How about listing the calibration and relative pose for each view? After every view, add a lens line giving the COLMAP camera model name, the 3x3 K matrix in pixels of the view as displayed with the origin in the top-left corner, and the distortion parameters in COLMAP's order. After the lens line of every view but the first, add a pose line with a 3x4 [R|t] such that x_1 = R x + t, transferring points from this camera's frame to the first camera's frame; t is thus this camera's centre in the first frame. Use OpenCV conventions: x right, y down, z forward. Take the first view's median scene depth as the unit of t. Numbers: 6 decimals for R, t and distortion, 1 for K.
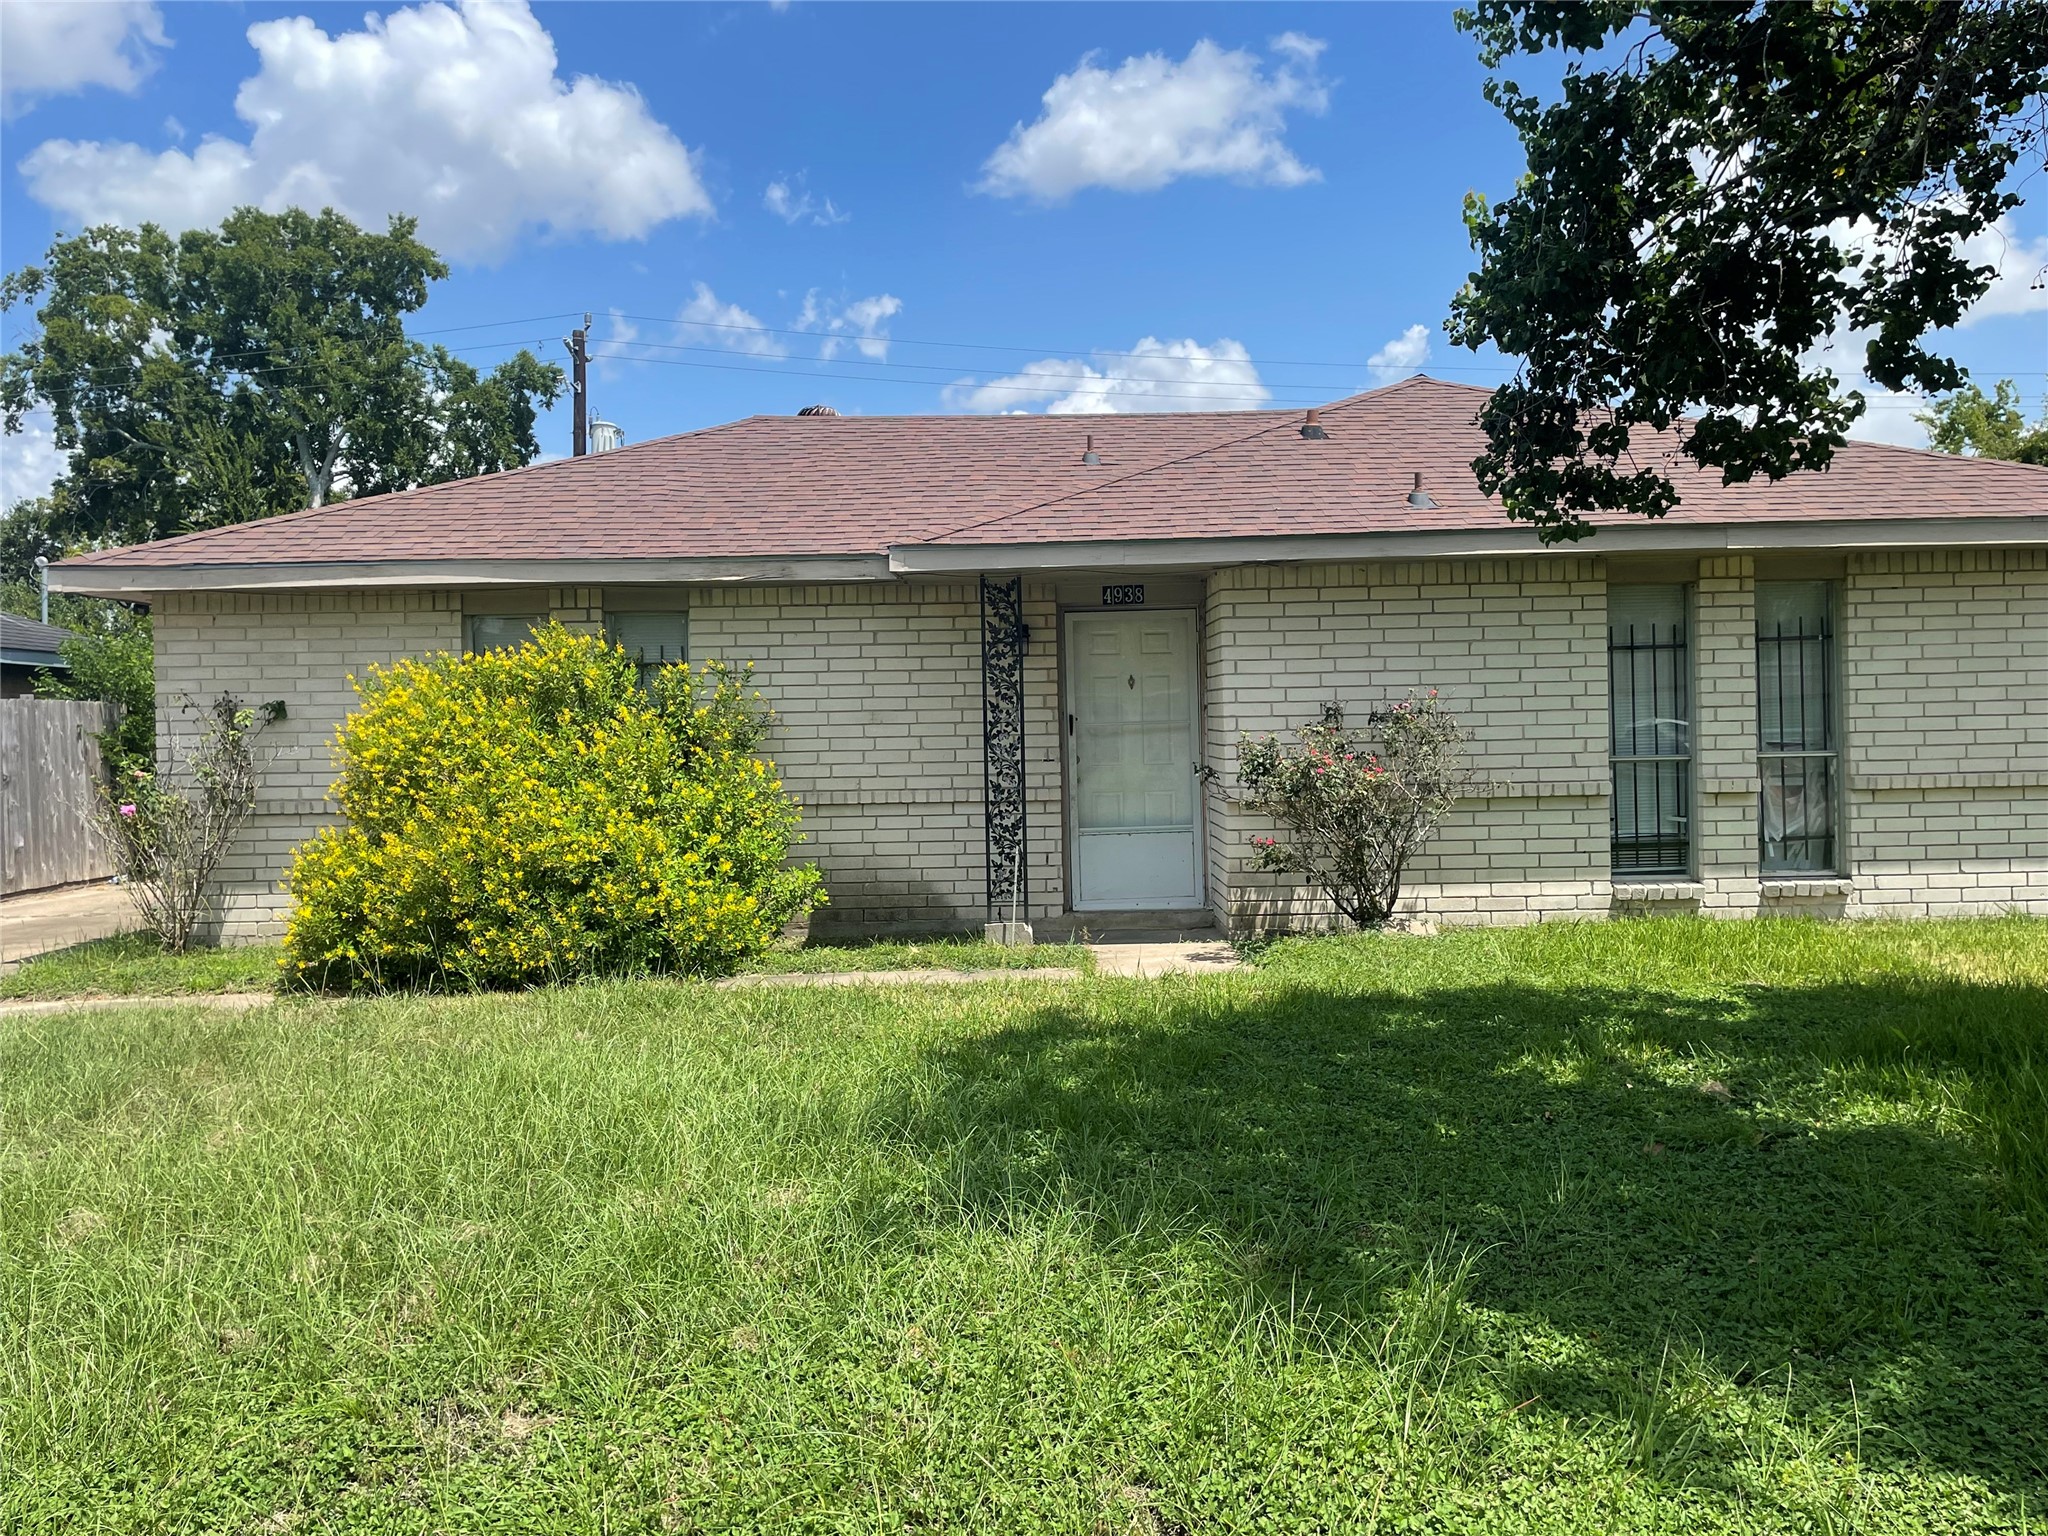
lens RADIAL K [[1595.9, 0, 1015.1], [0, 1595.9, 750.0], [0, 0, 1]] dist [0.096274, -0.121134]
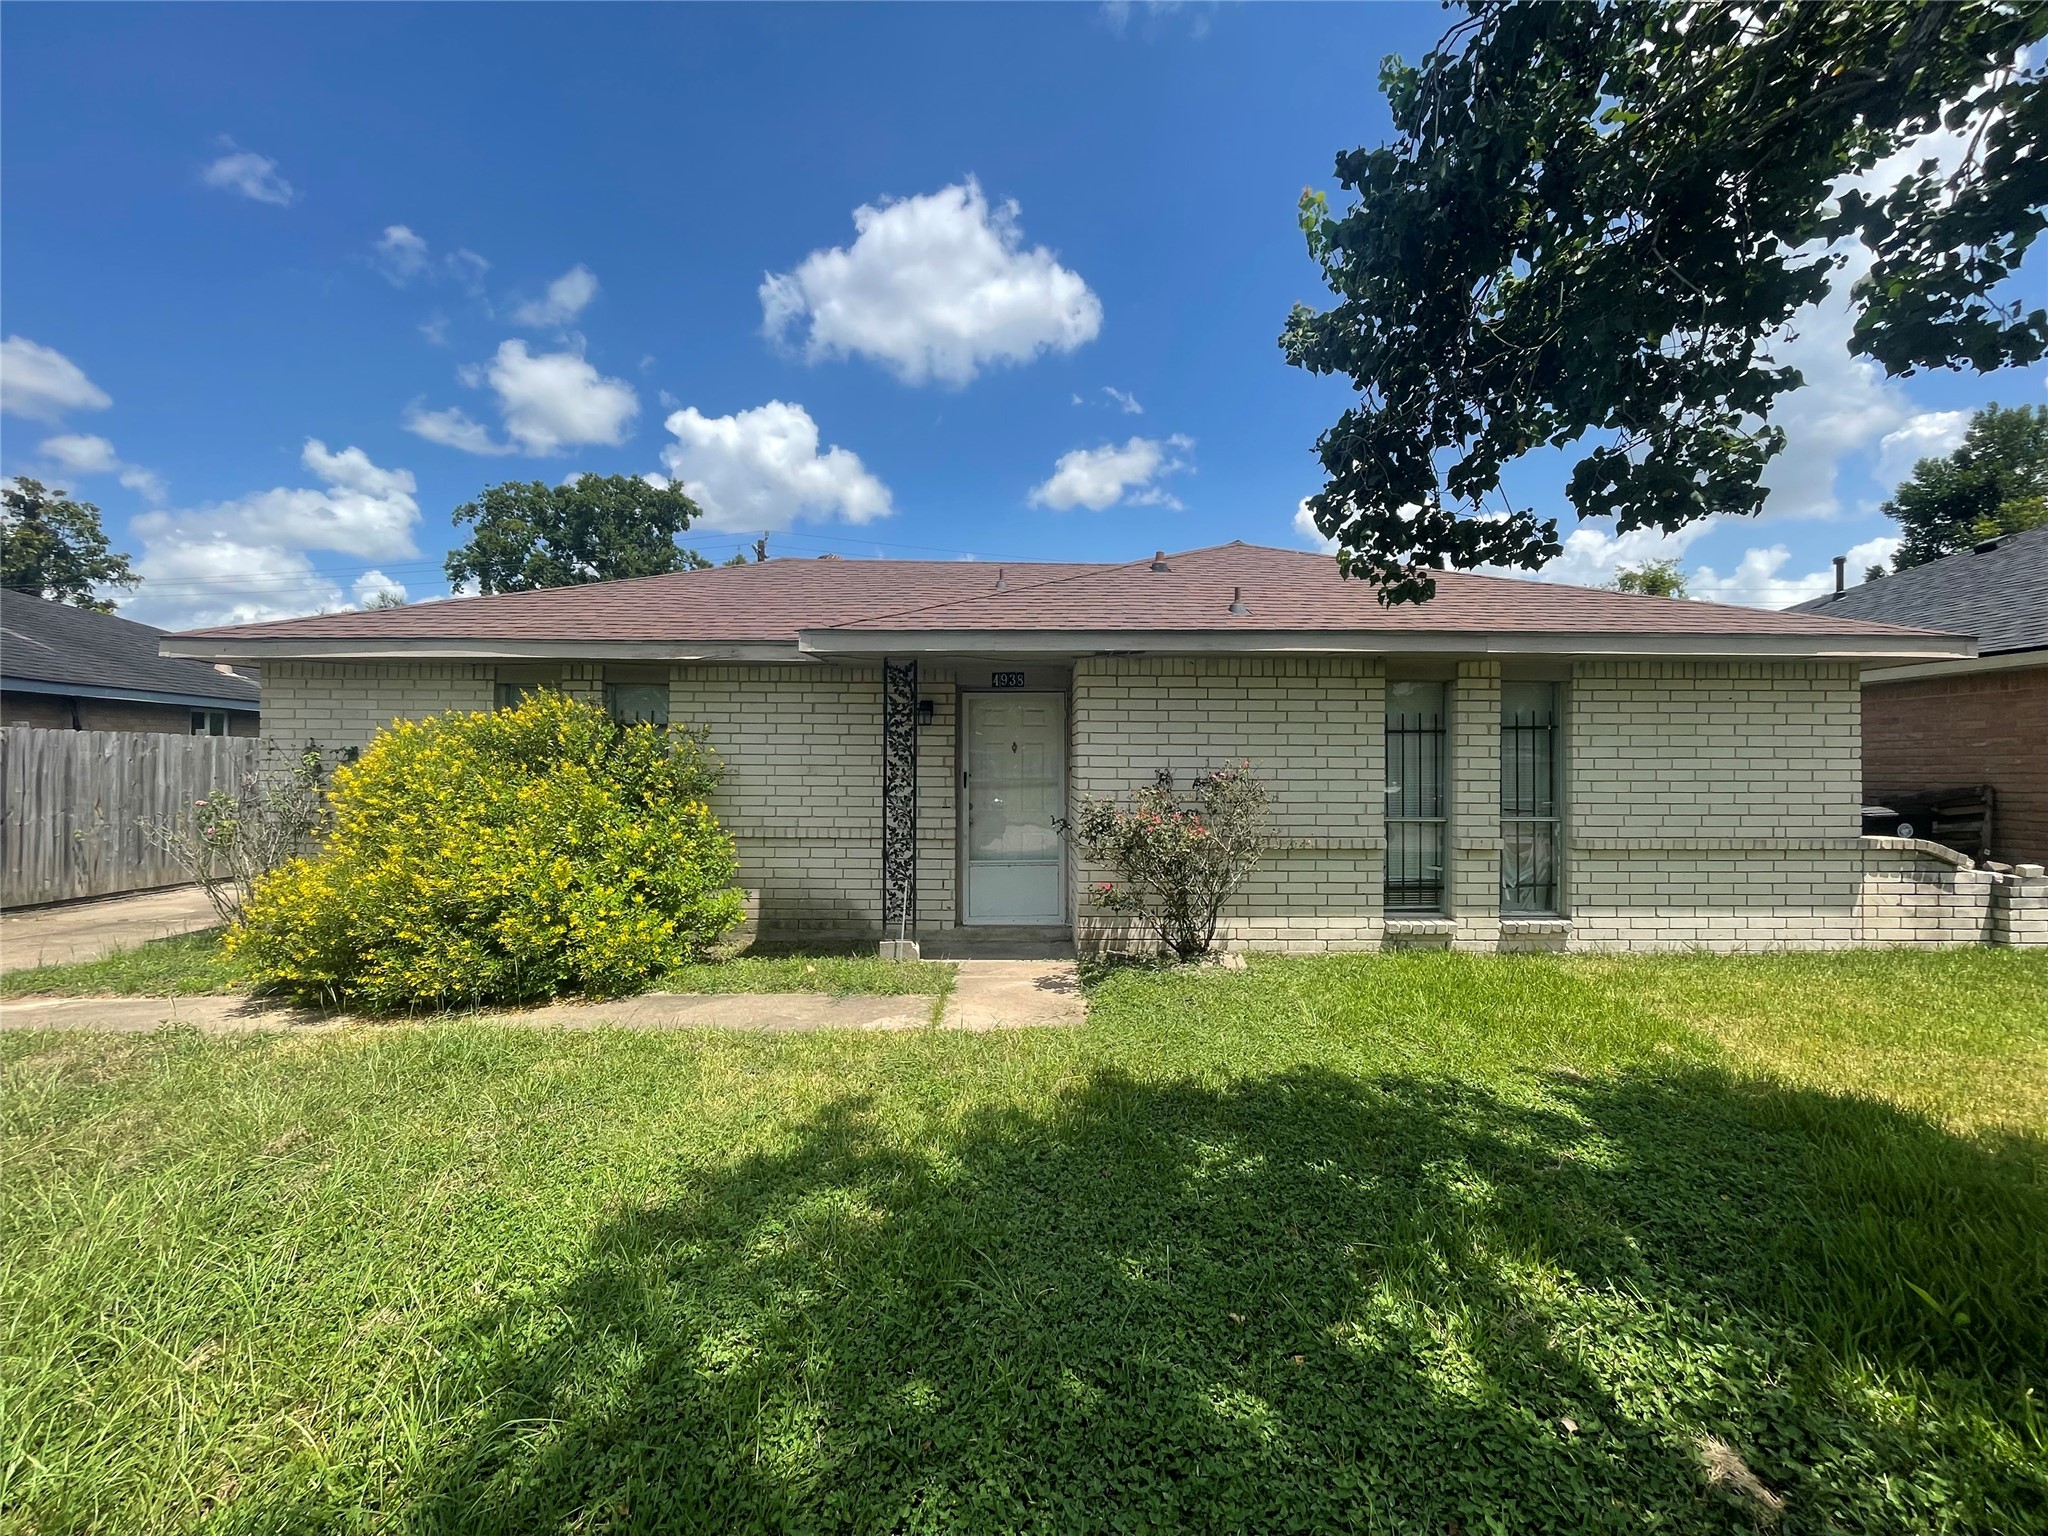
lens RADIAL K [[837.4, 0, 1024.0], [0, 837.4, 768.0], [0, 0, 1]] dist [-0.001442, -0.000637]
pose [[0.999672, 0.025156, 0.004783, 0.085319], [-0.025095, 0.999608, -0.012391, -0.019560], [-0.005093, 0.012267, 0.999912, 0.352882]]
